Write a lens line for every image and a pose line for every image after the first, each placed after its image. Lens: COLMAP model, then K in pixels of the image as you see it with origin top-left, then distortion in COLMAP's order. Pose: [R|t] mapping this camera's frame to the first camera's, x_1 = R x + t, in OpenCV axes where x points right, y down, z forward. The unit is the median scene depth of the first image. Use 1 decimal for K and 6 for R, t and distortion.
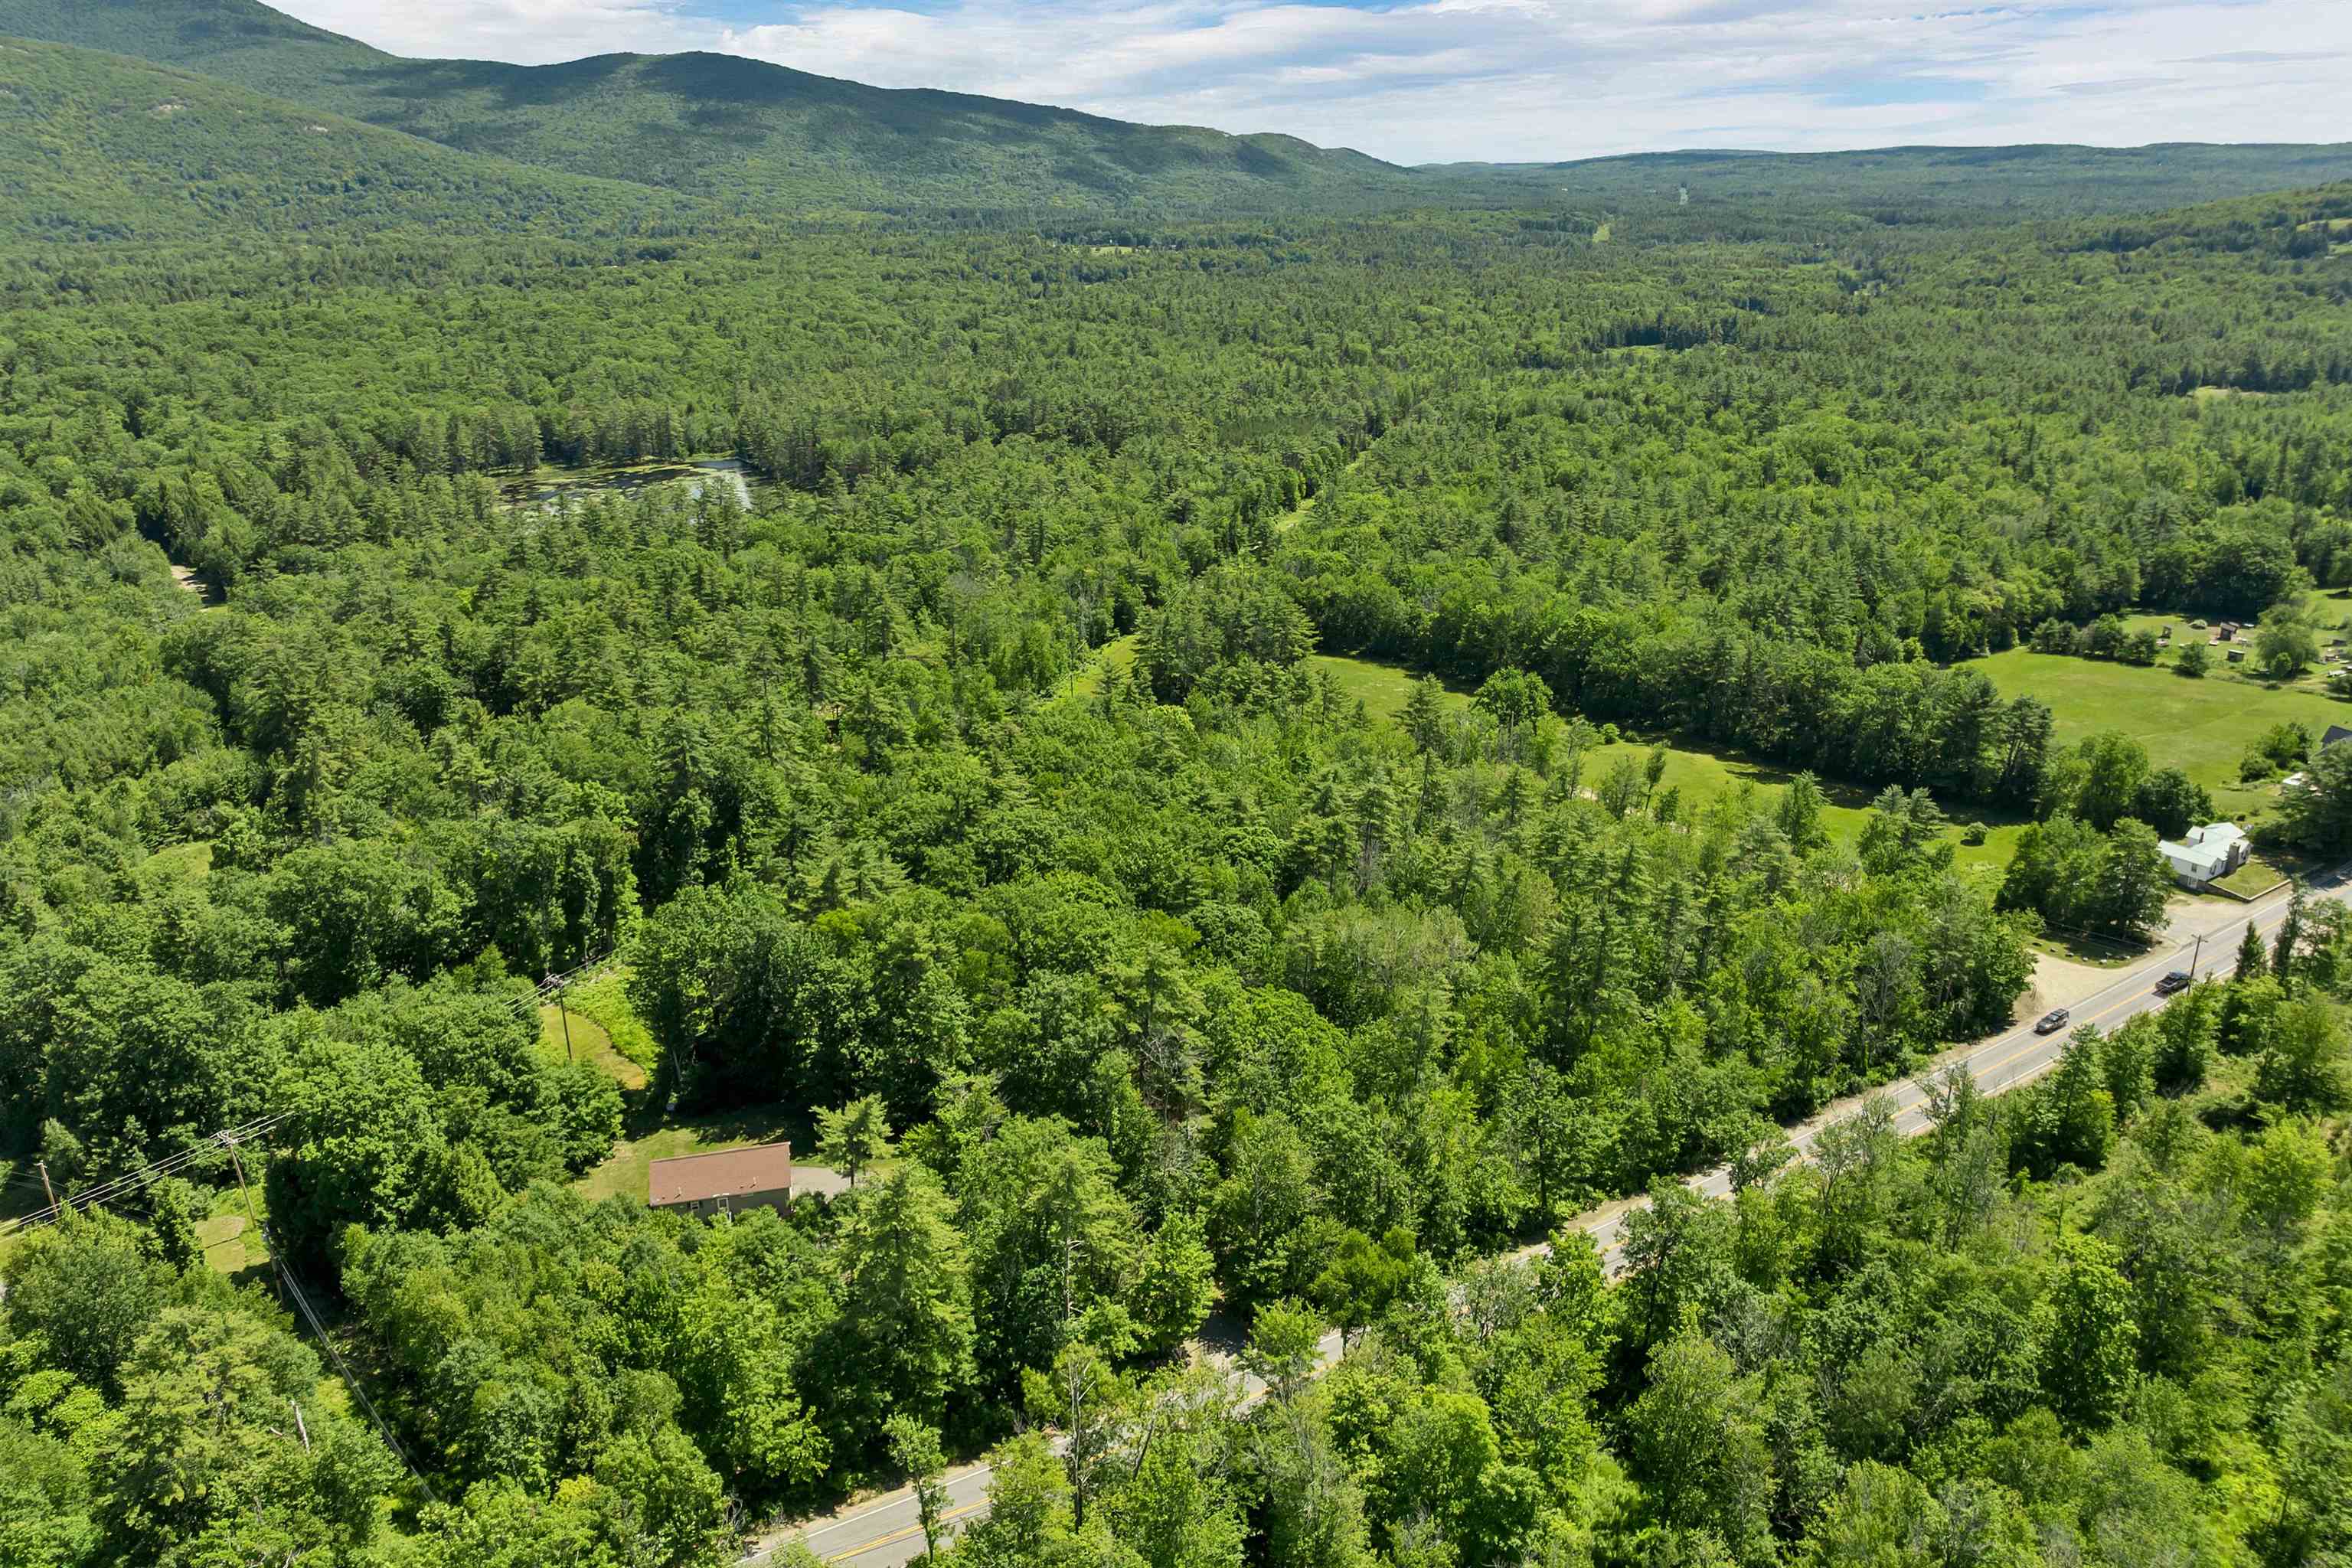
lens RADIAL K [[1643.3, 0, 1176.0], [0, 1643.3, 784.0], [0, 0, 1]] dist [-0.081443, 0.045453]
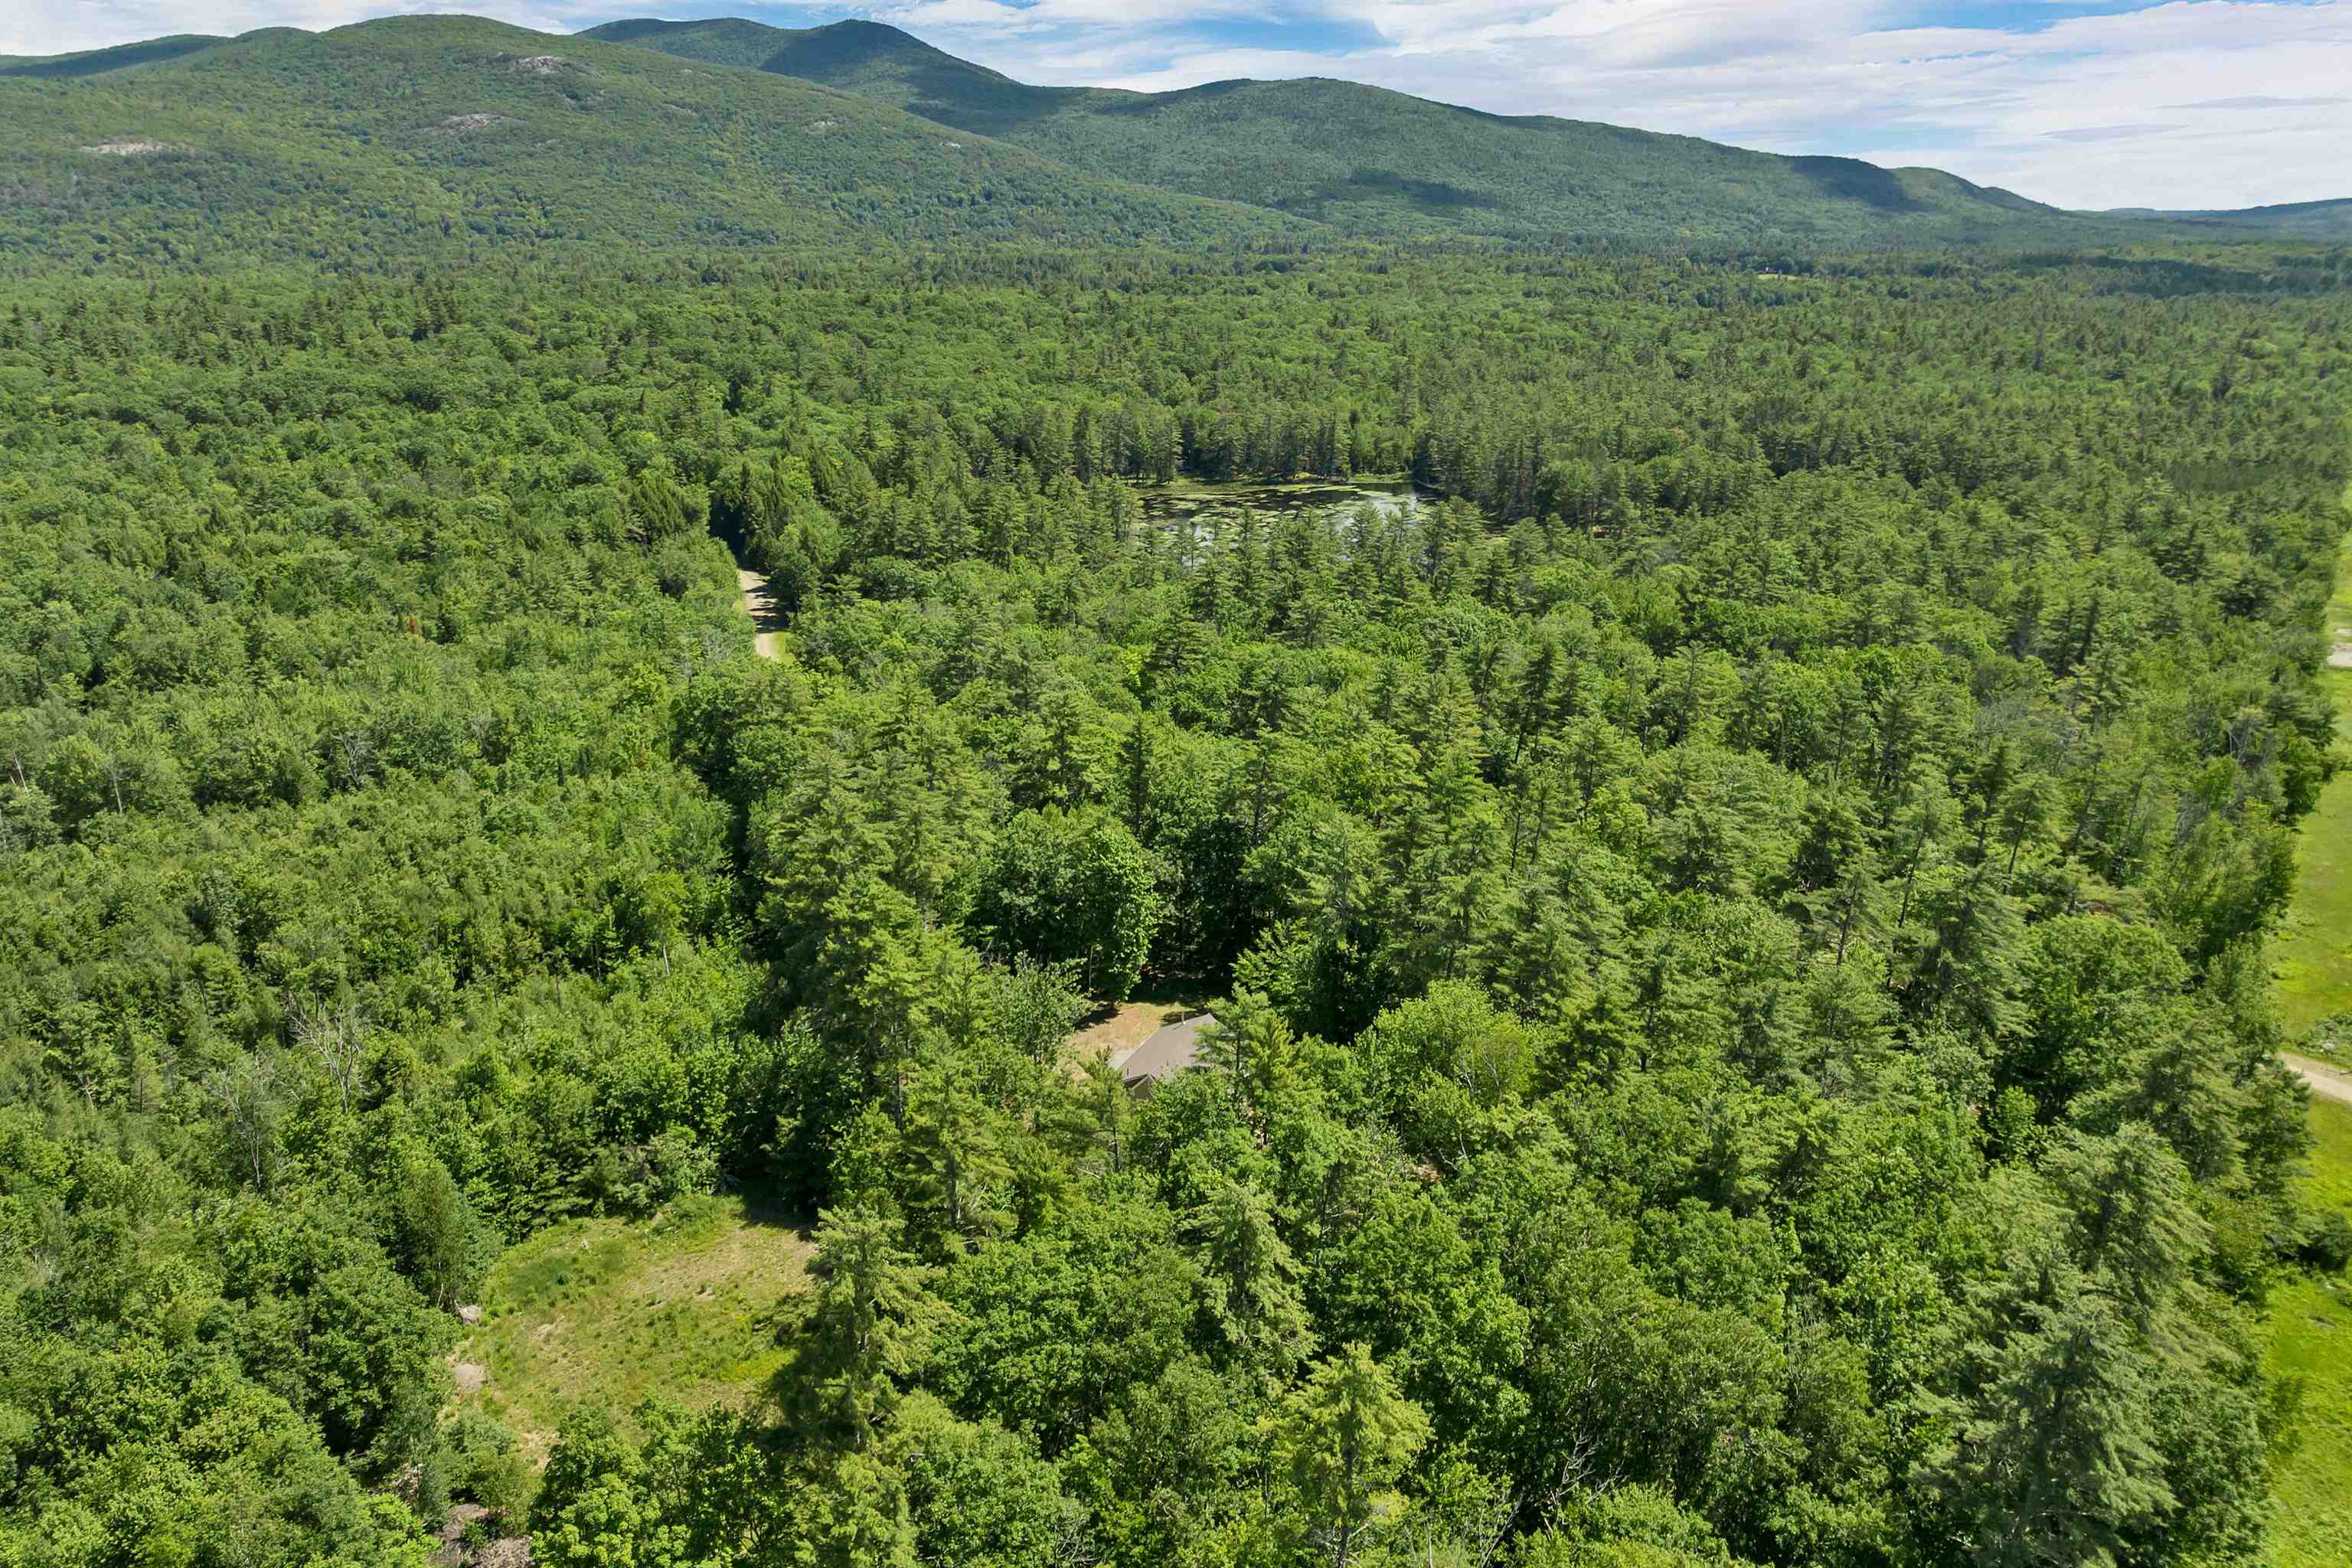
lens RADIAL K [[1640.9, 0, 1171.7], [0, 1640.9, 816.4], [0, 0, 1]] dist [-0.049295, 0.034341]
pose [[0.944510, 0.109354, -0.309747, -0.130762], [-0.111768, 0.993684, 0.010000, -0.037969], [0.308884, 0.025174, 0.950766, 0.239998]]
